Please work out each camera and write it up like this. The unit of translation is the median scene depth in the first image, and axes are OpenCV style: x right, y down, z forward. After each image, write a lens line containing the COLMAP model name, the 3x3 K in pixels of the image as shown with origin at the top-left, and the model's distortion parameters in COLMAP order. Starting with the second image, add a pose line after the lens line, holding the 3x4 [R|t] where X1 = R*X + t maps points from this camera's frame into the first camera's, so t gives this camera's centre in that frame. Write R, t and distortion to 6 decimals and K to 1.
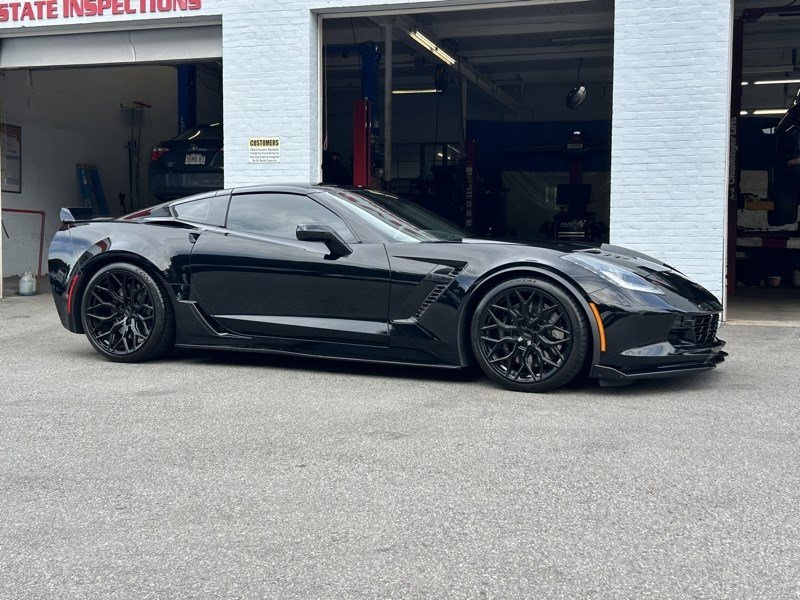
lens RADIAL K [[1011.9, 0, 413.8], [0, 1011.9, 298.0], [0, 0, 1]] dist [0.112624, -0.259172]
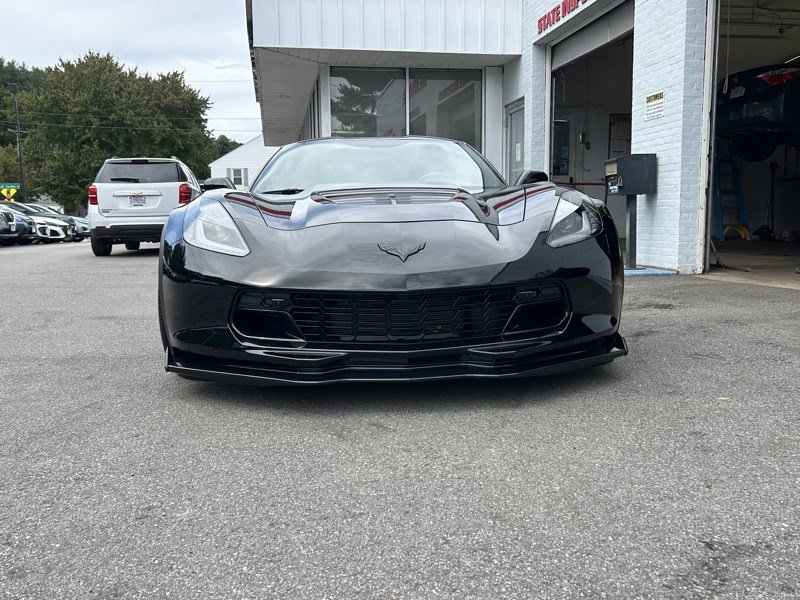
lens RADIAL K [[719.7, 0, 402.8], [0, 719.7, 303.1], [0, 0, 1]] dist [0.076017, -0.109060]
pose [[0.460838, 0.090491, -0.882859, 0.424526], [-0.031515, 0.995829, 0.085620, -0.010450], [0.886924, -0.011634, 0.461768, 0.526726]]
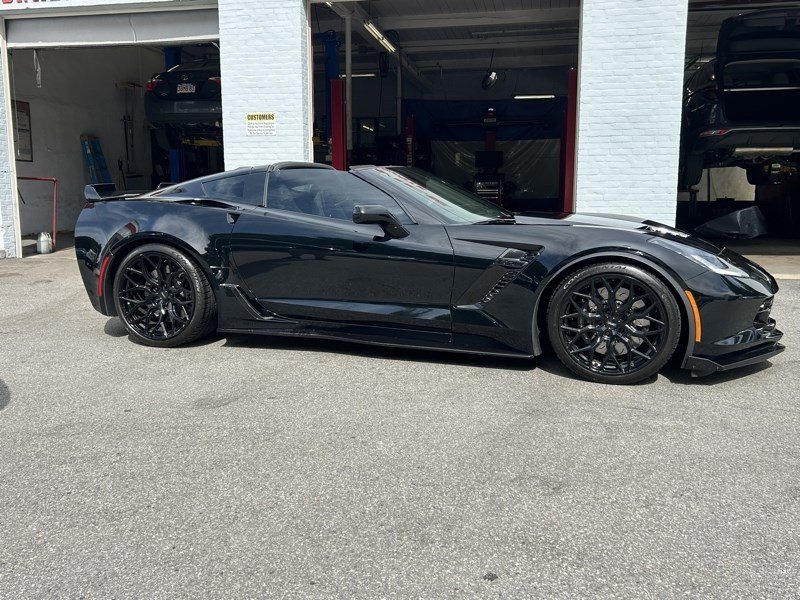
lens RADIAL K [[725.7, 0, 394.3], [0, 725.7, 289.1], [0, 0, 1]] dist [0.020616, 0.001177]
pose [[0.995444, -0.021527, 0.092882, -0.090566], [0.014008, 0.996627, 0.080862, -0.031939], [-0.094309, -0.079192, 0.992388, 0.210677]]
